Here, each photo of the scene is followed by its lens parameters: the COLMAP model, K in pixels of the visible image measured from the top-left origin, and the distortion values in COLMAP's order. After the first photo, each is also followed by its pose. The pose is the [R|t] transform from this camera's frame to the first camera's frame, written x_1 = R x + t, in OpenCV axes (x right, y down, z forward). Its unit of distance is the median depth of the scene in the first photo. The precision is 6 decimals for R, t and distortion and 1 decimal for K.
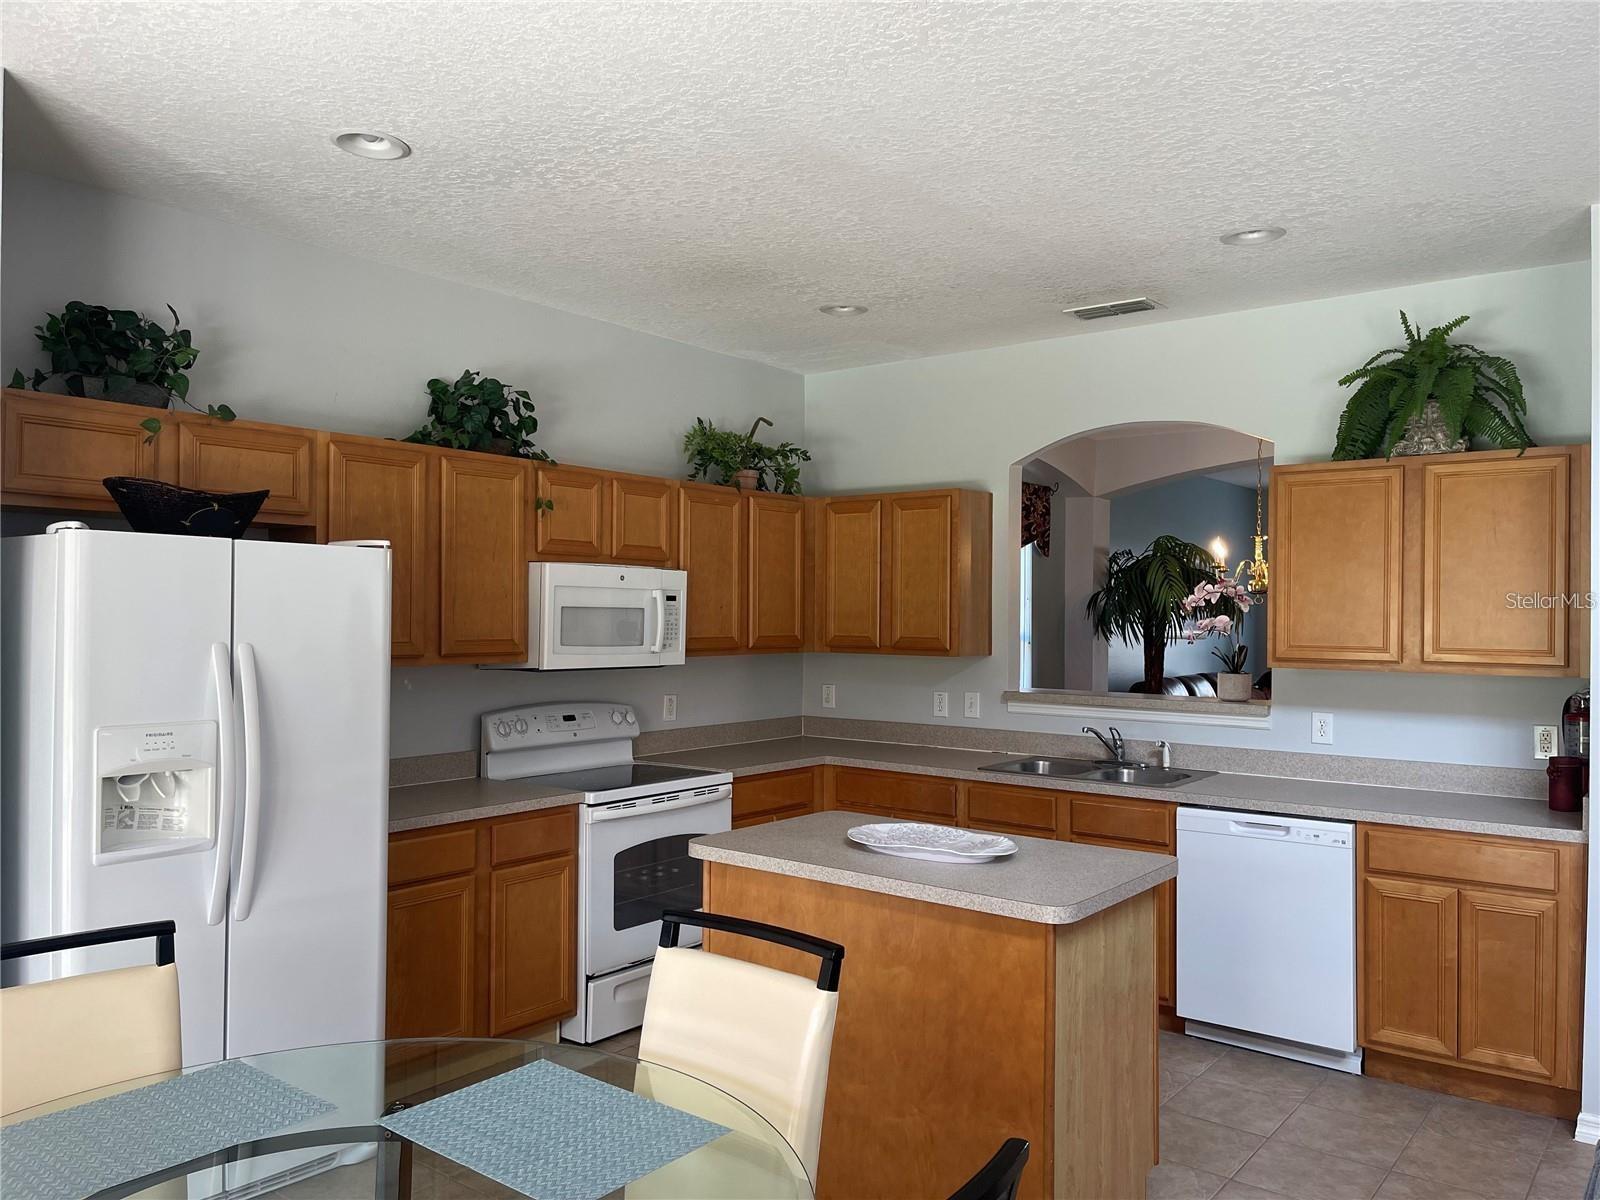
lens RADIAL K [[1212.3, 0, 803.0], [0, 1212.3, 606.1], [0, 0, 1]] dist [0.075907, -0.105767]
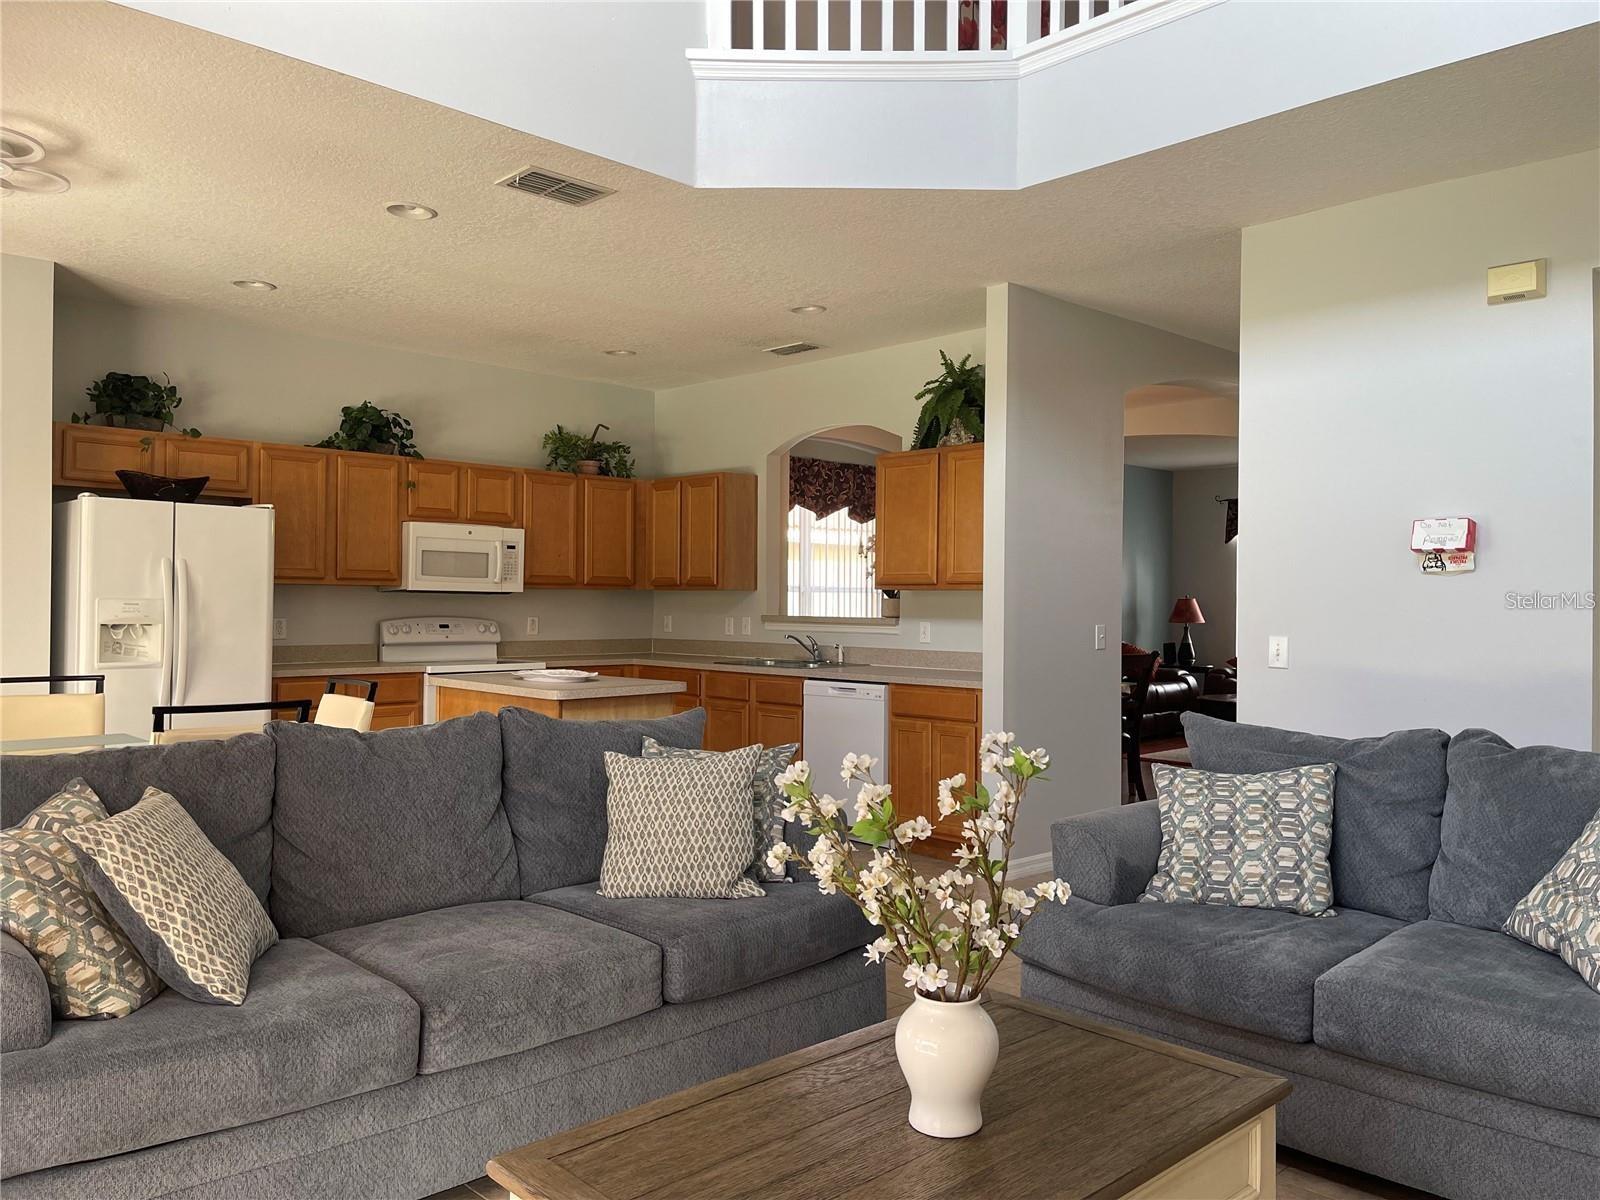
lens RADIAL K [[1205.3, 0, 800.0], [0, 1205.3, 600.0], [0, 0, 1]] dist [0.037365, -0.046619]
pose [[0.990242, 0.001090, -0.139357, 0.504199], [-0.000733, 0.999996, 0.002614, 0.060544], [0.139359, -0.002487, 0.990239, -0.476400]]
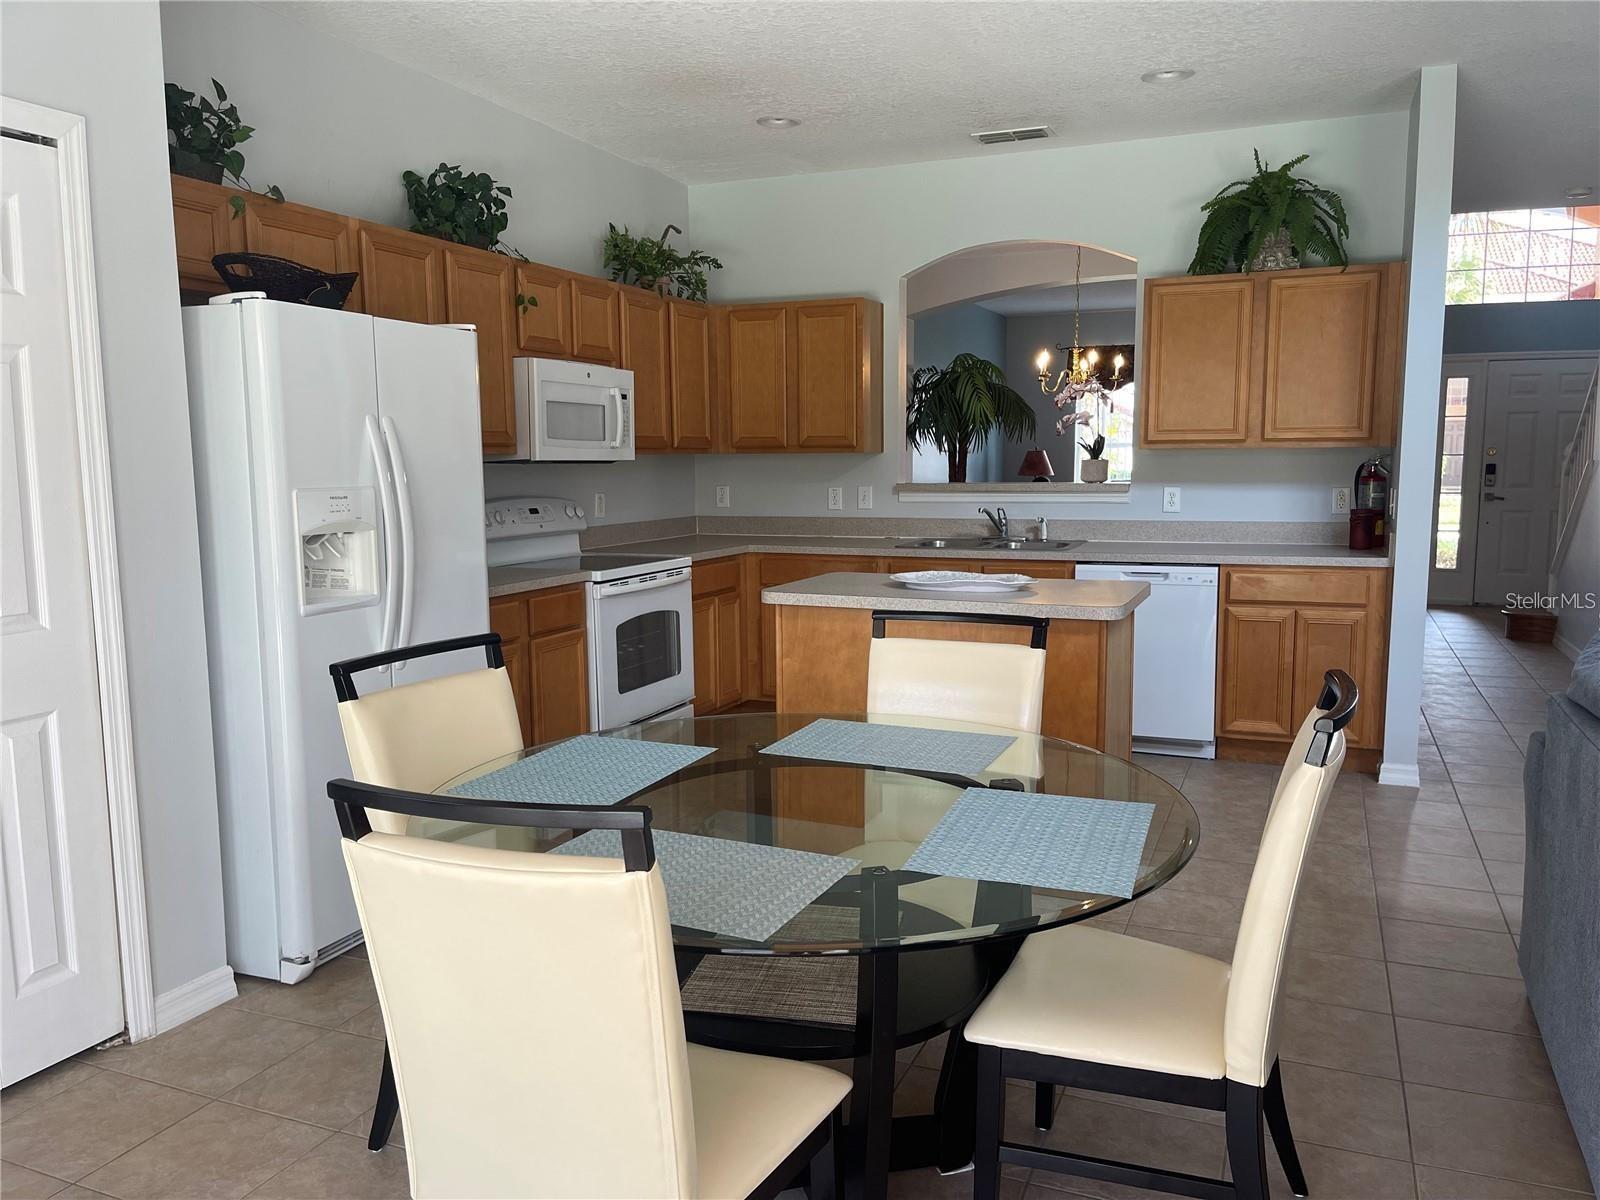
lens RADIAL K [[1224.5, 0, 806.5], [0, 1224.5, 606.3], [0, 0, 1]] dist [0.058196, -0.074922]
pose [[0.964226, -0.047301, 0.260828, -0.271212], [0.013273, 0.991332, 0.130710, 0.041284], [-0.264750, -0.122572, 0.956495, -0.104558]]
